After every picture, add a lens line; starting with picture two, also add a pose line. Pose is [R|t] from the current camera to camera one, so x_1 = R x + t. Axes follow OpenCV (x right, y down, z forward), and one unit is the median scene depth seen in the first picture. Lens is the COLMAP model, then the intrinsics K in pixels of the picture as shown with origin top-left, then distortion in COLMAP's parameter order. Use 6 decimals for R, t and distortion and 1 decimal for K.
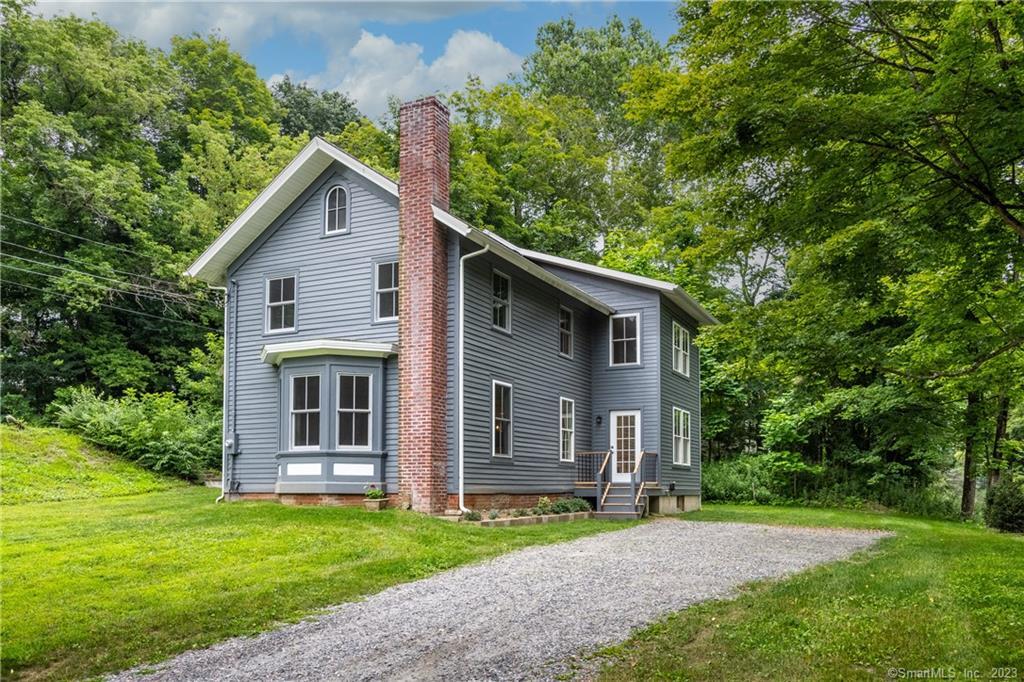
lens RADIAL K [[831.1, 0, 512.9], [0, 831.1, 356.8], [0, 0, 1]] dist [-0.004524, -0.000298]
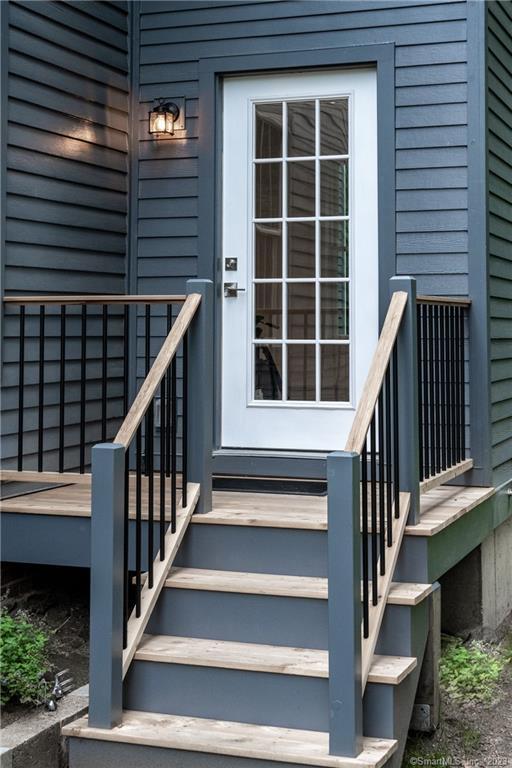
lens RADIAL K [[1270.3, 0, 256.0], [0, 1270.3, 384.0], [0, 0, 1]] dist [-0.027333, -0.030072]
pose [[0.995099, -0.013646, 0.097938, 0.129813], [-0.006464, 0.979337, 0.202134, 0.102709], [-0.098673, -0.201776, 0.974449, 0.952420]]
